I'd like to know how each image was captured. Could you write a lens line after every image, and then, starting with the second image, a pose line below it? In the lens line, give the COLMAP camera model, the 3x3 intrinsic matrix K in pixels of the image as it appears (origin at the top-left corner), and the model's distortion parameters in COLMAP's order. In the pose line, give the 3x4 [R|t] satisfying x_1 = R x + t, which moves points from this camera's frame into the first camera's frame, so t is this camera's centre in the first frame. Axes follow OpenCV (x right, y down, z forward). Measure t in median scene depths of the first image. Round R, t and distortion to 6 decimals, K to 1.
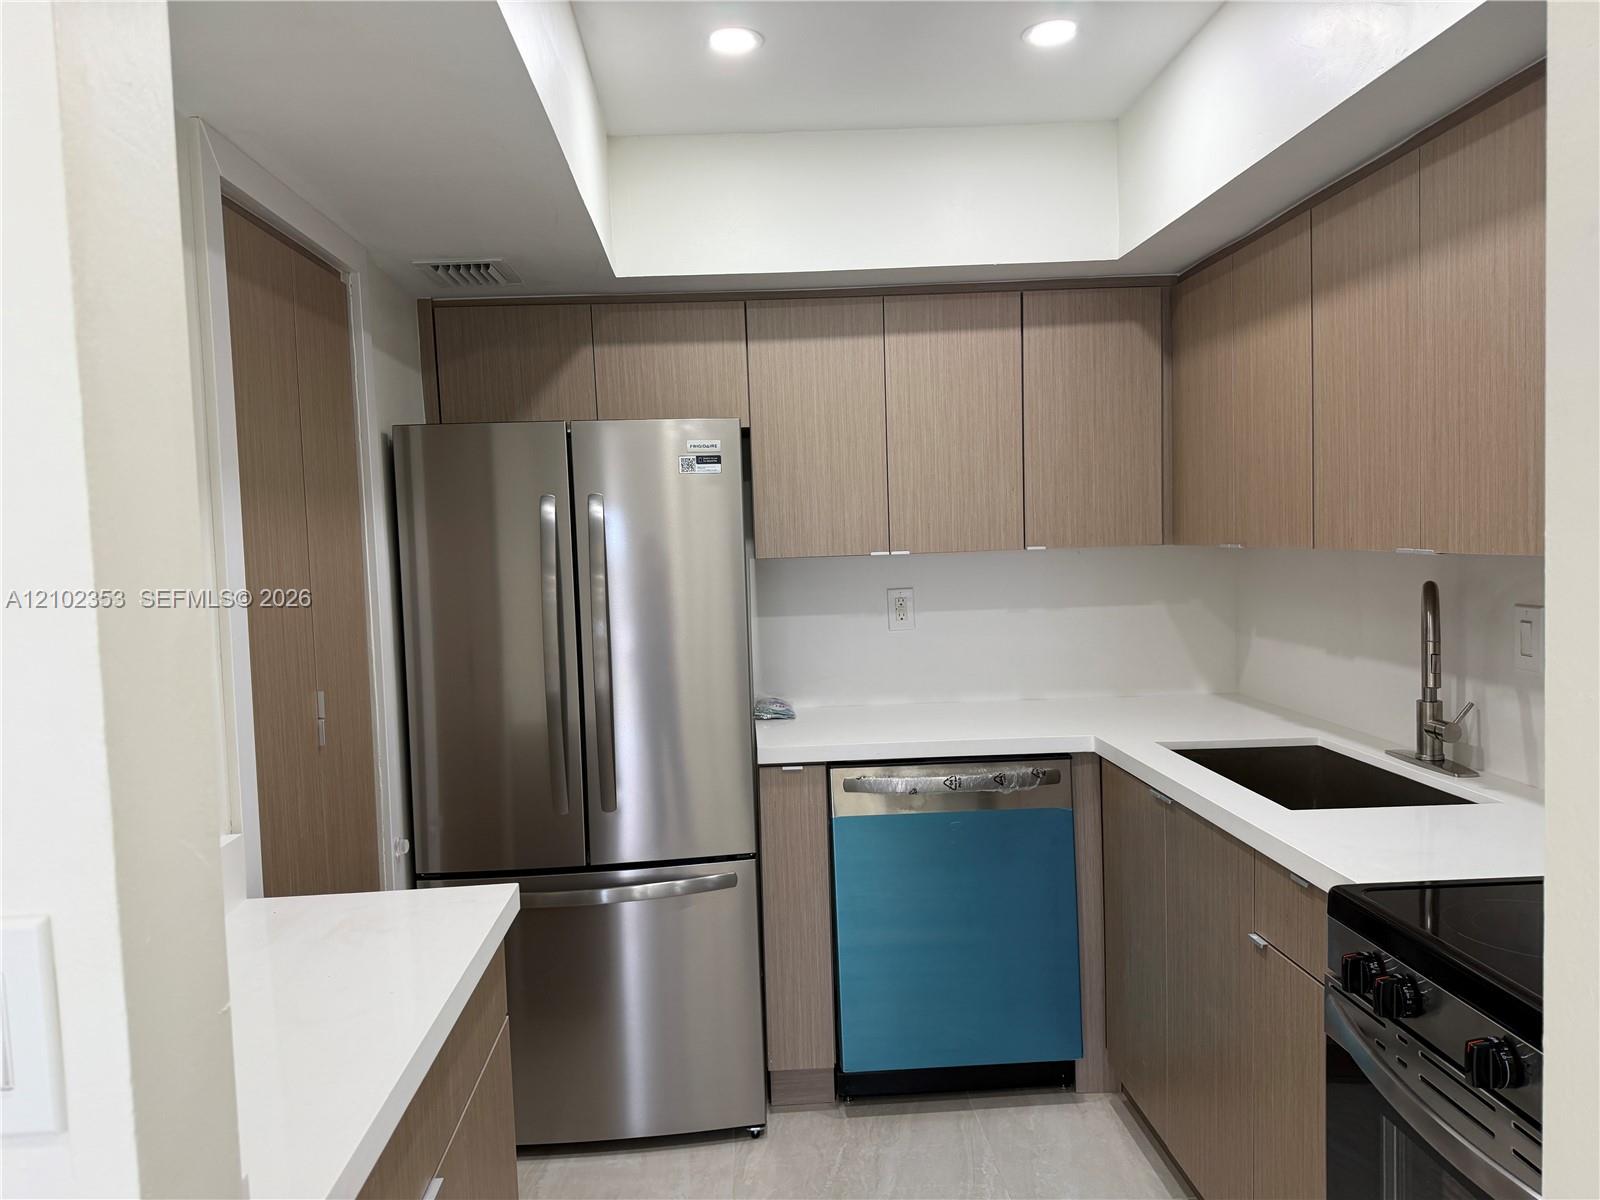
lens RADIAL K [[1135.7, 0, 800.0], [0, 1135.7, 600.0], [0, 0, 1]] dist [0.126425, -0.156302]
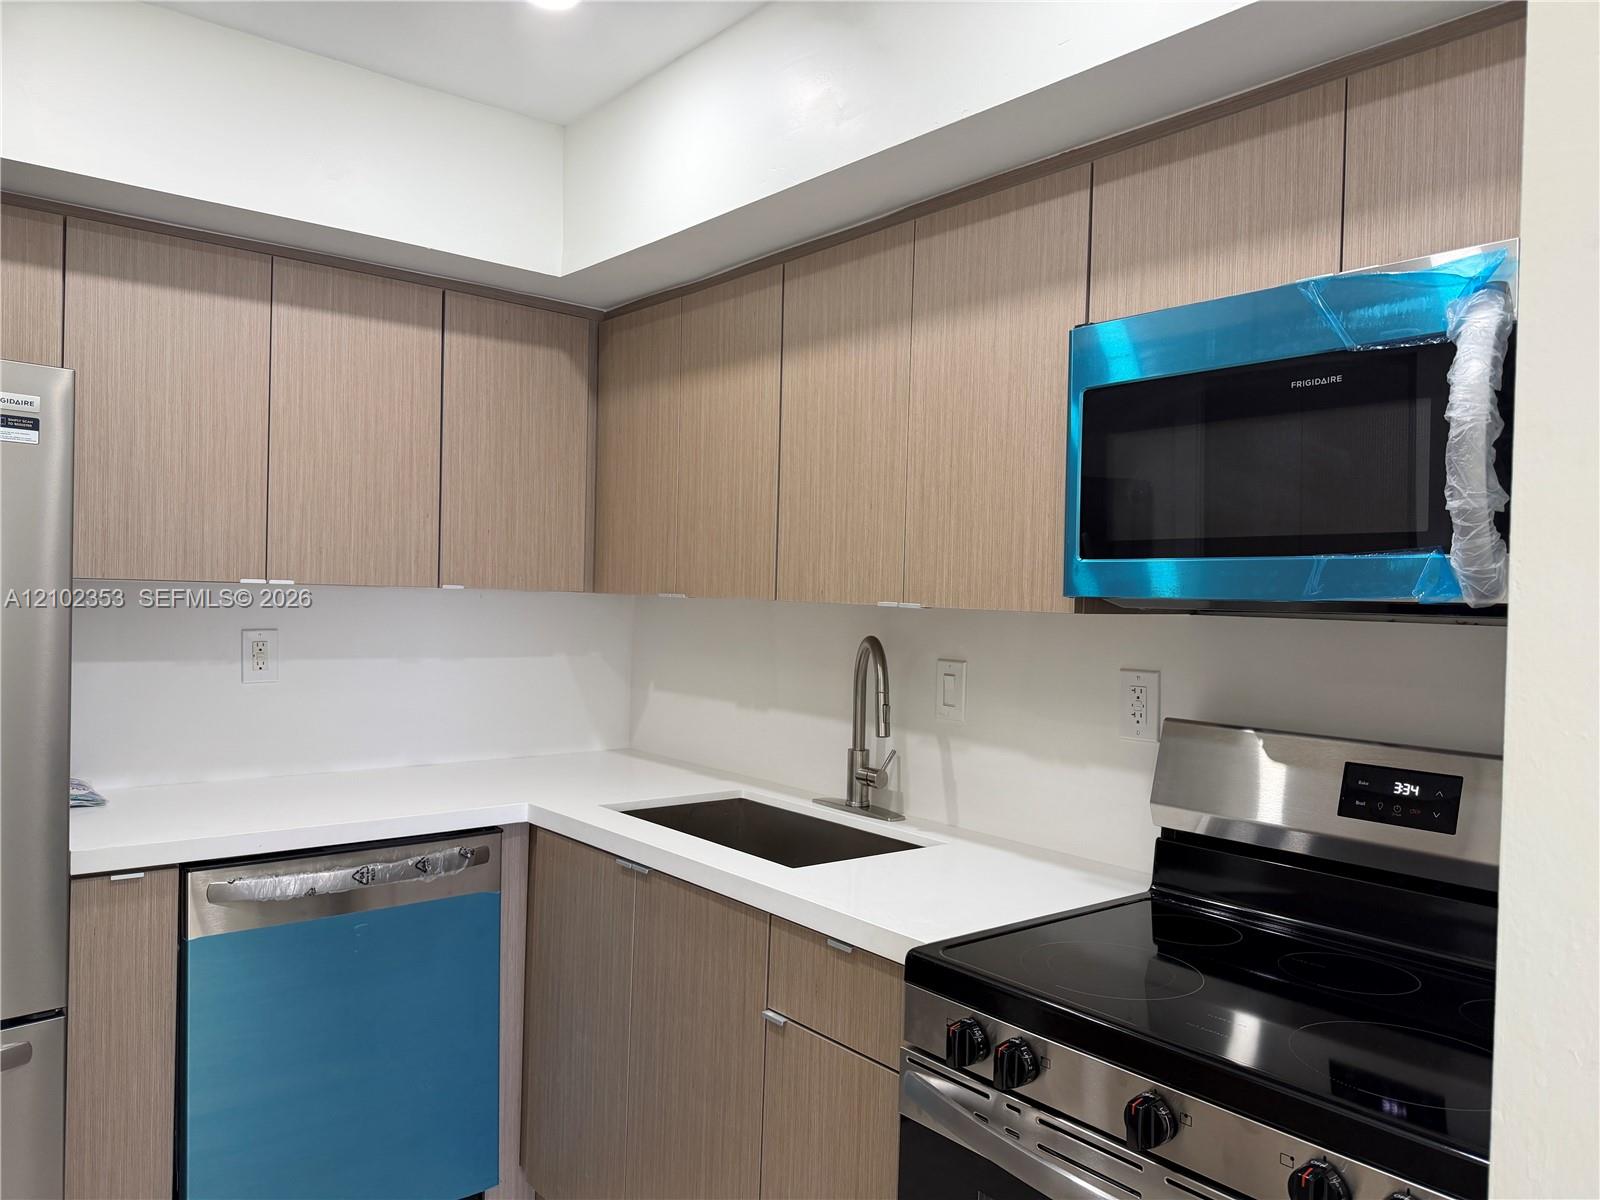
lens RADIAL K [[1135.7, 0, 800.0], [0, 1135.7, 600.0], [0, 0, 1]] dist [0.126425, -0.156302]
pose [[0.805113, 0.051140, 0.590912, -0.103914], [-0.020046, 0.998053, -0.059062, 0.011581], [-0.592782, 0.035706, 0.804571, 0.170250]]
